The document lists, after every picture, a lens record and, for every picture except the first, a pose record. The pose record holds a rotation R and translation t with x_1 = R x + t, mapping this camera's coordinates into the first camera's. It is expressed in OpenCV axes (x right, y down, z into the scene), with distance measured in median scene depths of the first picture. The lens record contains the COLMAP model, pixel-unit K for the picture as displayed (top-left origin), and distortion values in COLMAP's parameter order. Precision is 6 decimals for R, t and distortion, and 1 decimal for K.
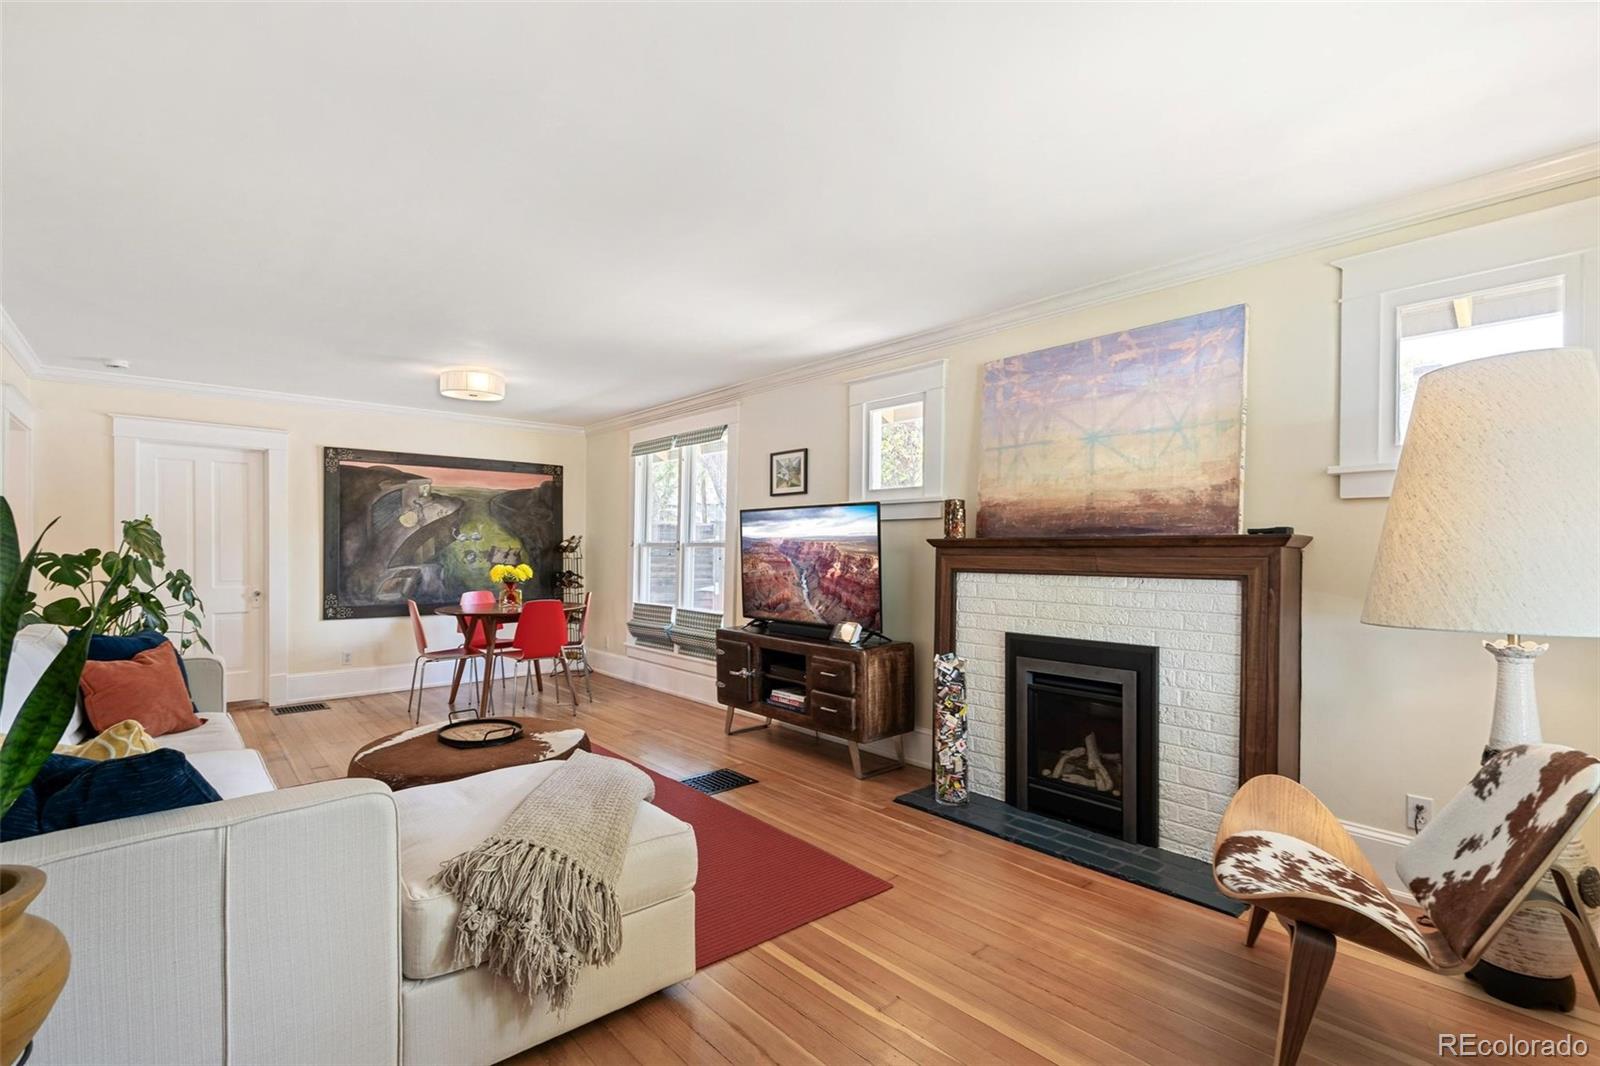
lens RADIAL K [[721.5, 0, 788.5], [0, 721.5, 557.6], [0, 0, 1]] dist [-0.006670, 0.002837]
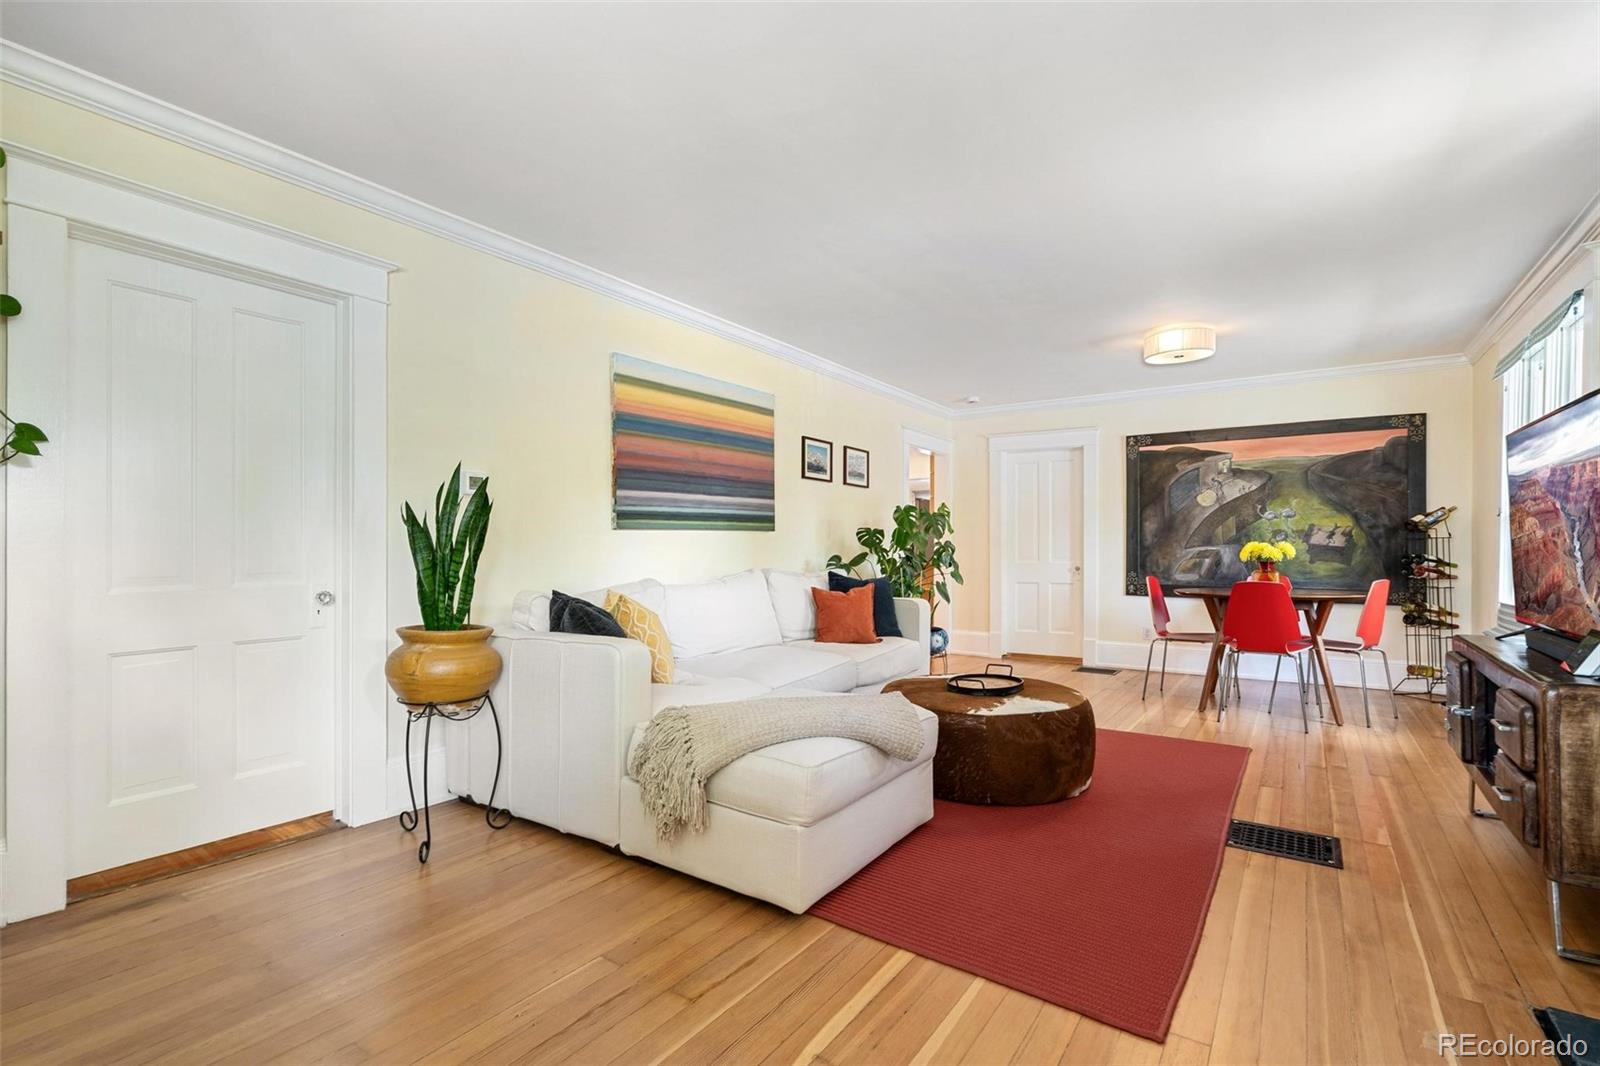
lens RADIAL K [[721.5, 0, 816.9], [0, 721.5, 539.5], [0, 0, 1]] dist [-0.006670, 0.002837]
pose [[0.253737, -0.020432, -0.967057, 0.288439], [-0.018953, 0.999480, -0.026091, 0.039726], [0.967087, 0.024949, 0.253218, 0.274688]]
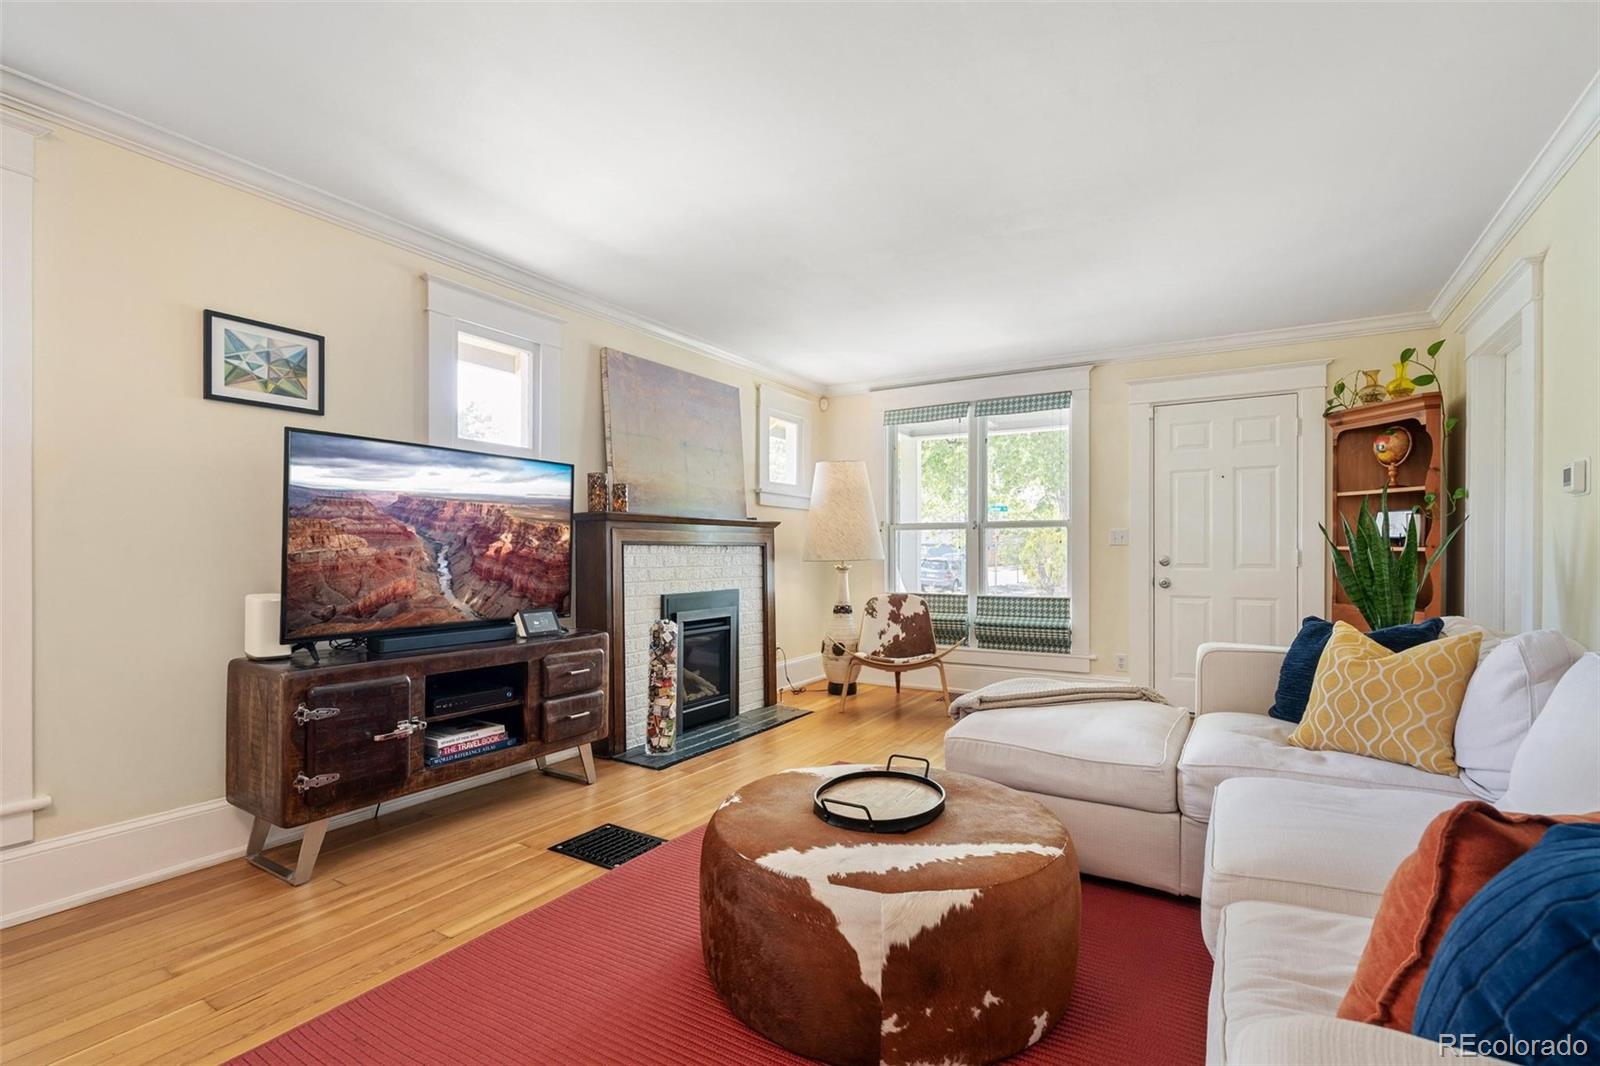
lens RADIAL K [[721.5, 0, 857.9], [0, 721.5, 556.2], [0, 0, 1]] dist [-0.006670, 0.002837]
pose [[-0.346453, -0.005286, 0.938052, -0.551355], [0.018428, 0.999753, 0.012440, 0.019591], [-0.937886, 0.021596, -0.346270, 0.671072]]
